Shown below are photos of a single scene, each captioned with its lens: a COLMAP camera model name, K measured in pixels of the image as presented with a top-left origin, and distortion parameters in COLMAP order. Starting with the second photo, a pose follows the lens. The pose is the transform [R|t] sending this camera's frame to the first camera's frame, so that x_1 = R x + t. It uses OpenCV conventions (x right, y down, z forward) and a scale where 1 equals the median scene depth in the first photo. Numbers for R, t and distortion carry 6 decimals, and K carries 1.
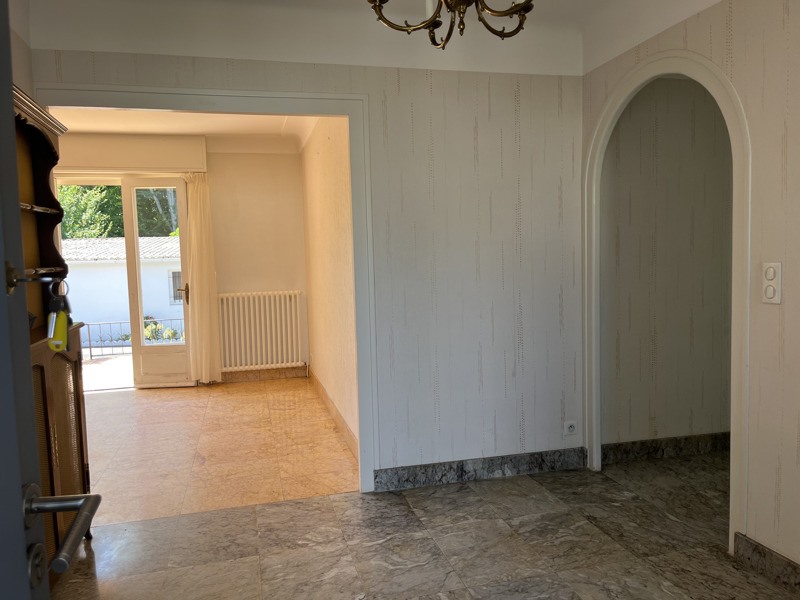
lens RADIAL K [[612.0, 0, 396.8], [0, 612.0, 300.6], [0, 0, 1]] dist [0.023965, -0.057305]
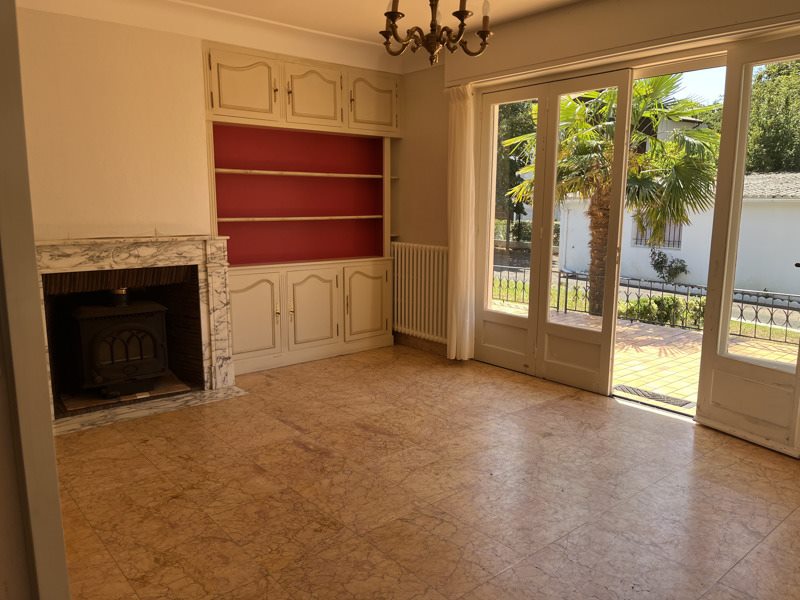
lens RADIAL K [[612.0, 0, 404.1], [0, 612.0, 294.5], [0, 0, 1]] dist [0.023965, -0.057305]
pose [[0.420358, 0.175807, -0.890164, -0.037575], [-0.097082, 0.984132, 0.148521, -0.039726], [0.902150, 0.023987, 0.430756, 0.482810]]
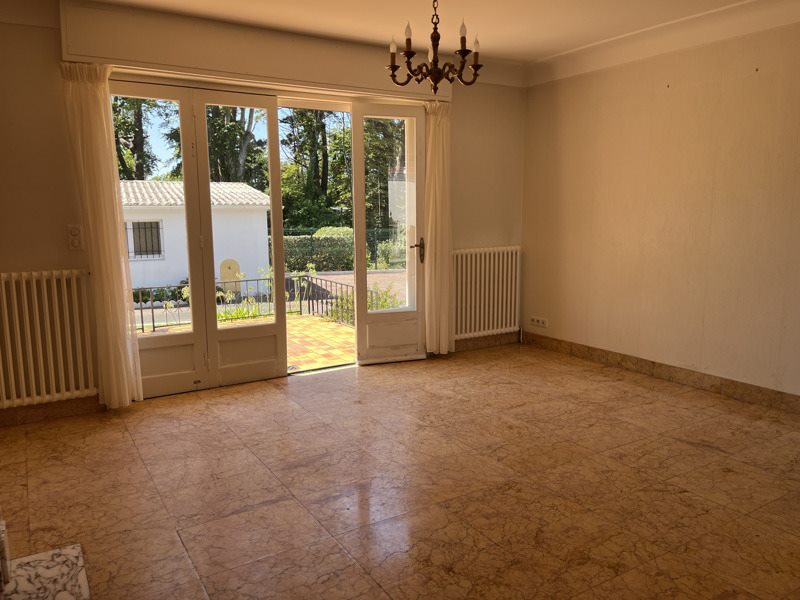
lens RADIAL K [[612.0, 0, 405.2], [0, 612.0, 299.8], [0, 0, 1]] dist [0.023965, -0.057305]
pose [[0.962685, -0.020551, 0.269844, -0.586365], [0.002541, 0.997755, 0.066924, 0.001293], [-0.270614, -0.063741, 0.960575, 0.200516]]
